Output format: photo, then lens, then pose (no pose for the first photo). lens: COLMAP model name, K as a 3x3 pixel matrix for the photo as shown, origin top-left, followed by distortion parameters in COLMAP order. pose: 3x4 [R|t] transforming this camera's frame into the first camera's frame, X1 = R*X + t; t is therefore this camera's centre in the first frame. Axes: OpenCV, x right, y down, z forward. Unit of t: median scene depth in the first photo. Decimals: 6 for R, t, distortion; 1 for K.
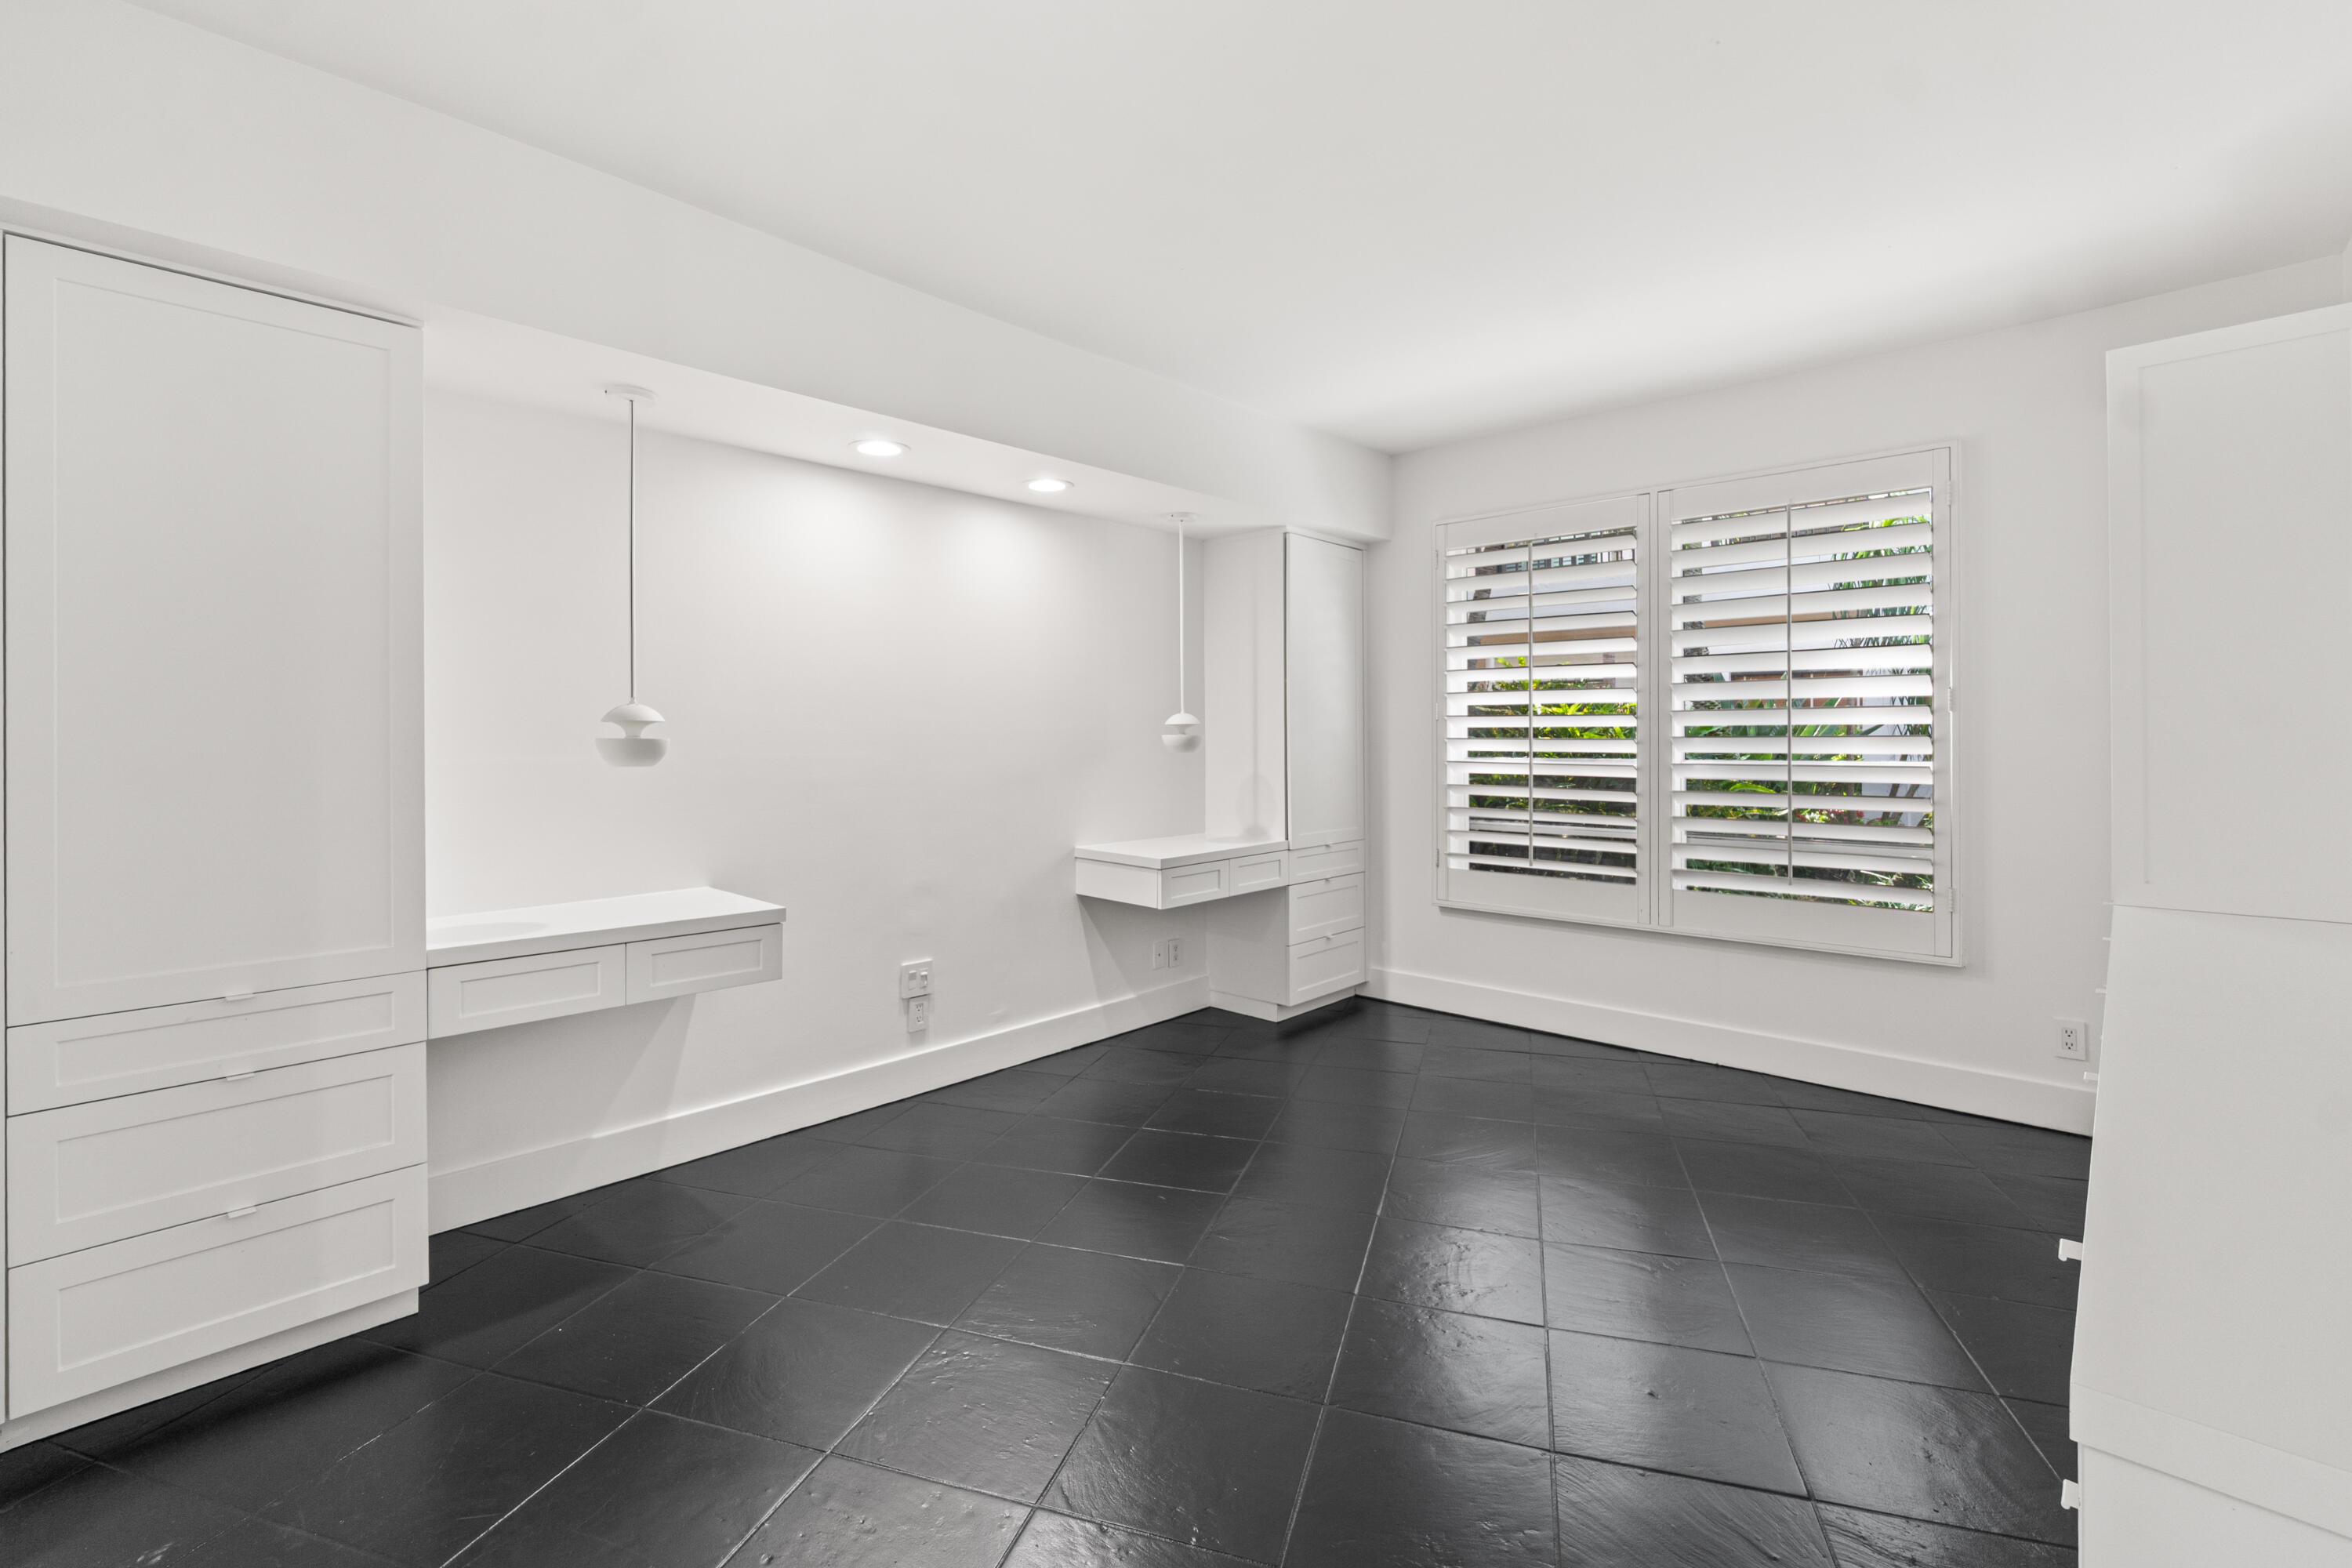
lens RADIAL K [[1040.9, 0, 1144.4], [0, 1040.9, 739.9], [0, 0, 1]] dist [-0.000909, -0.000158]
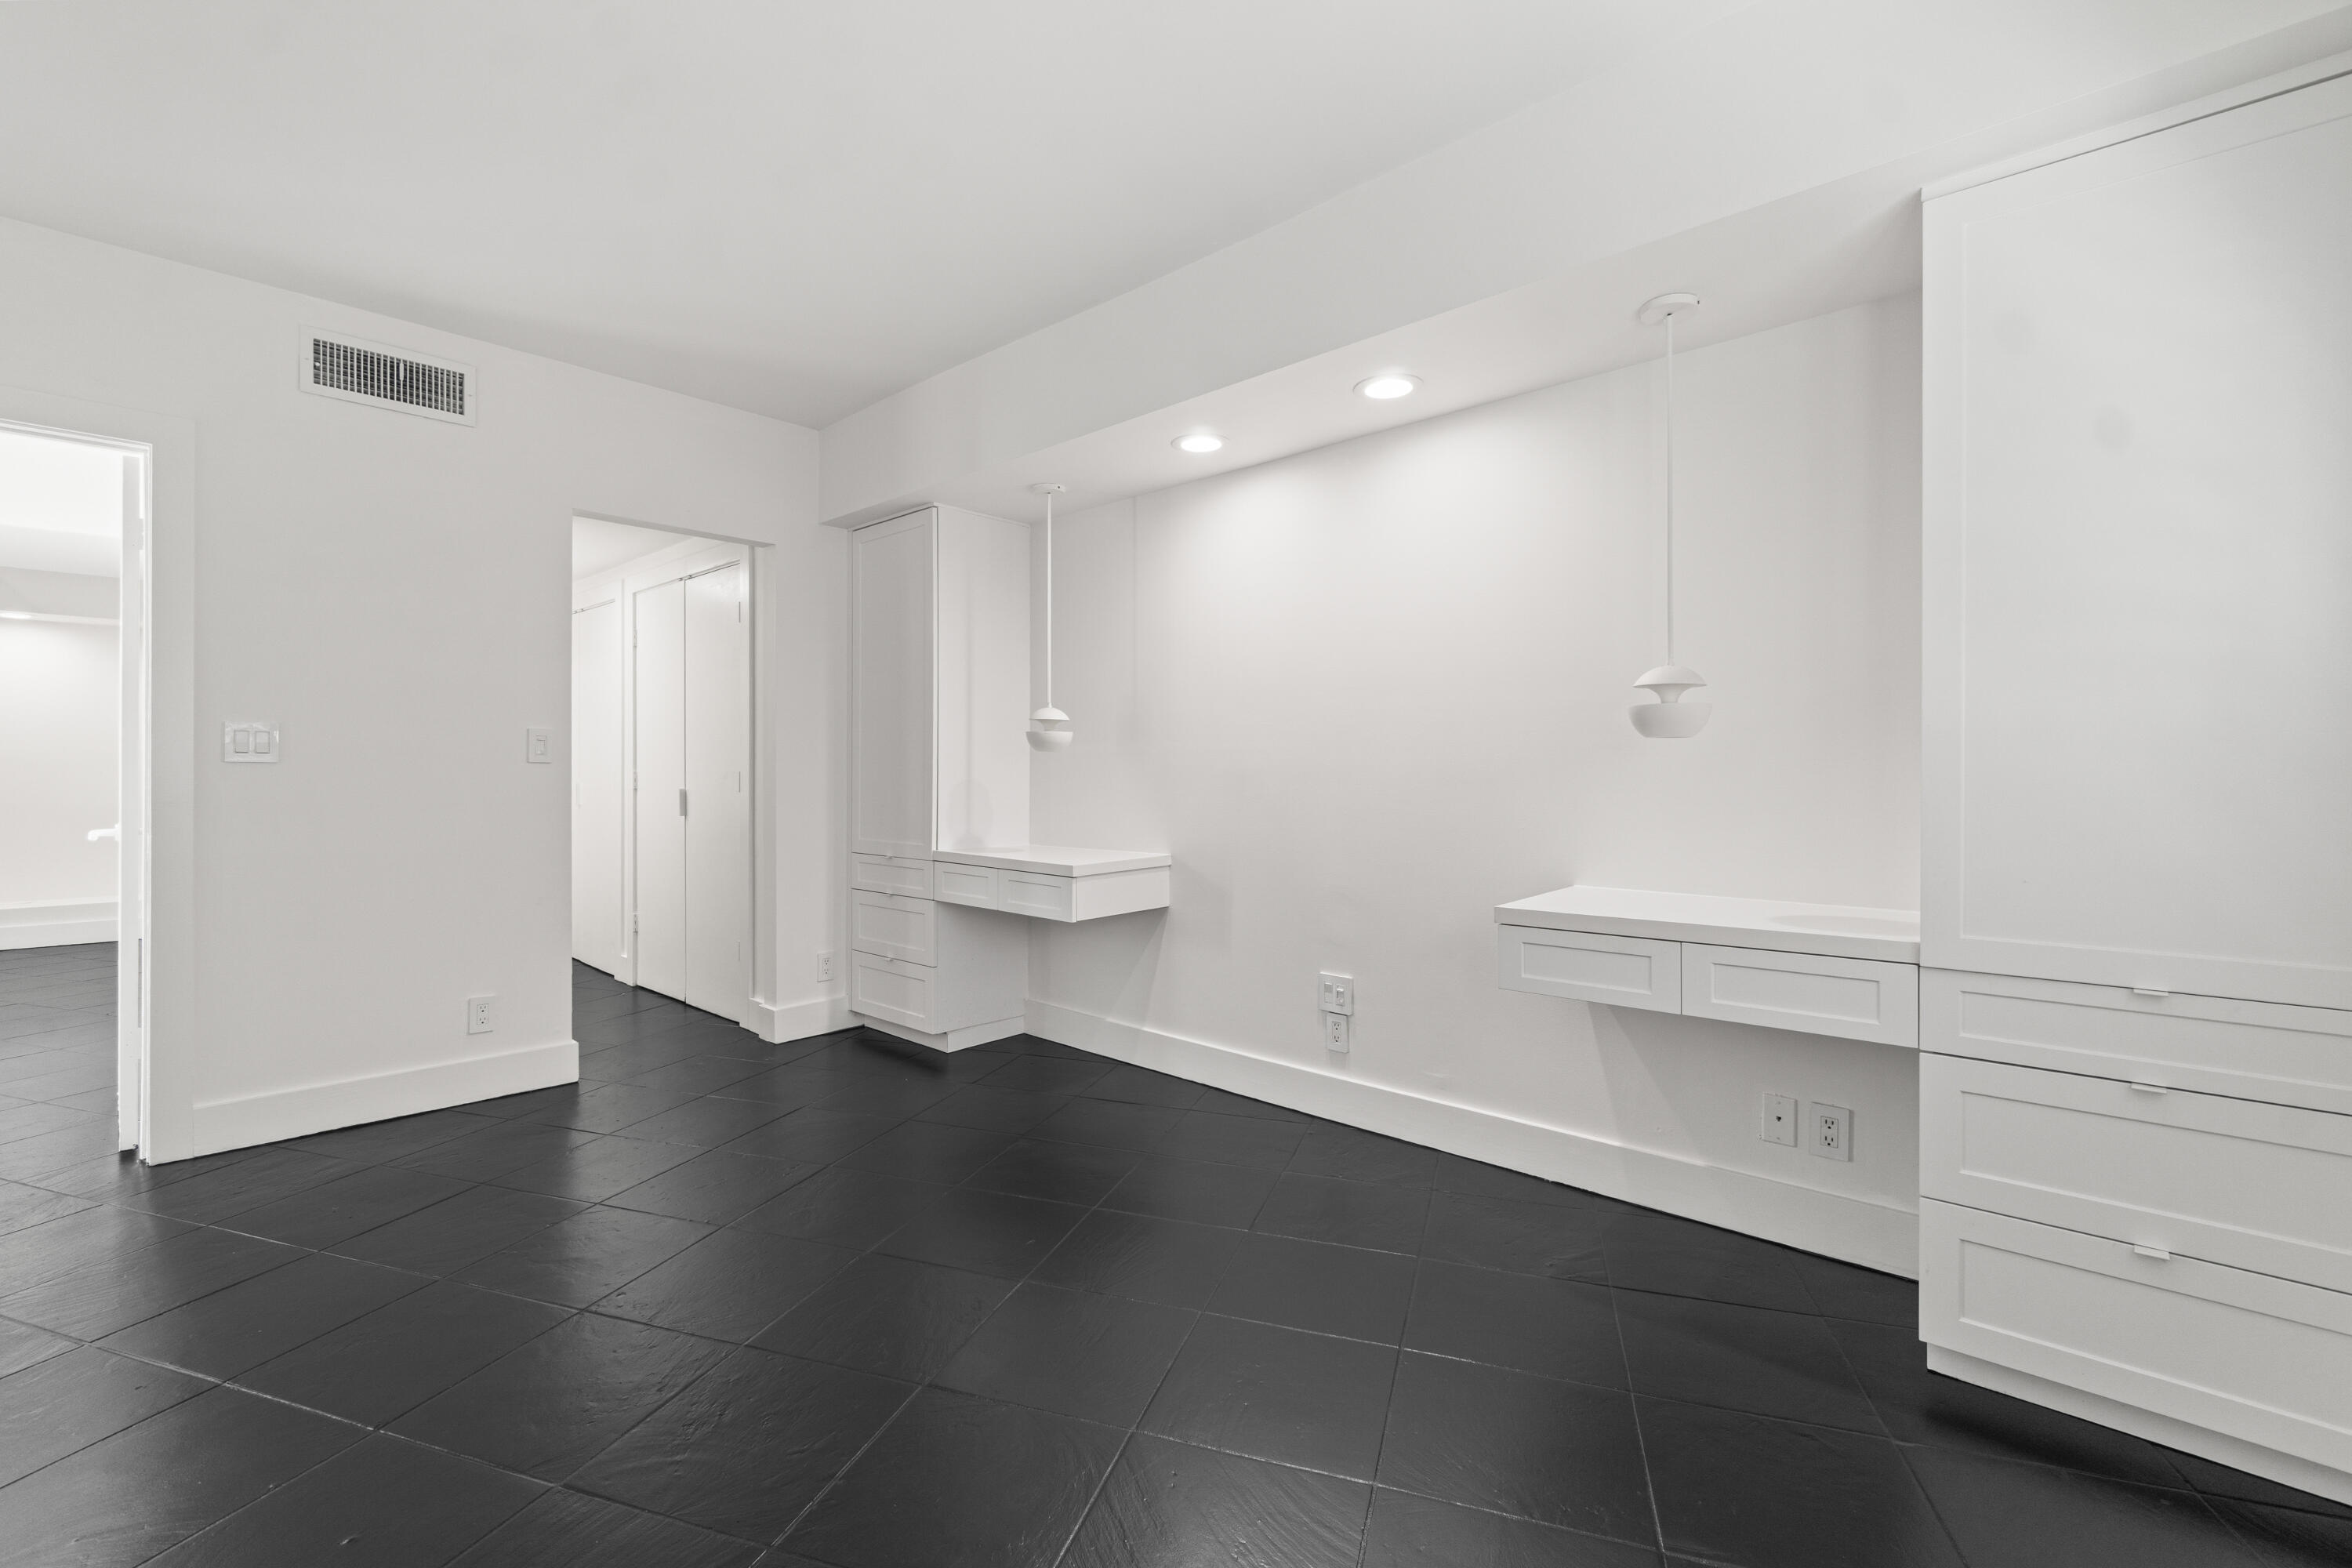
lens RADIAL K [[1040.9, 0, 1144.4], [0, 1040.9, 739.9], [0, 0, 1]] dist [-0.000909, -0.000158]
pose [[-0.004194, -0.014891, -0.999880, 0.700334], [0.003453, 0.999883, -0.014905, 0.022073], [0.999985, -0.003515, -0.004142, 0.848989]]
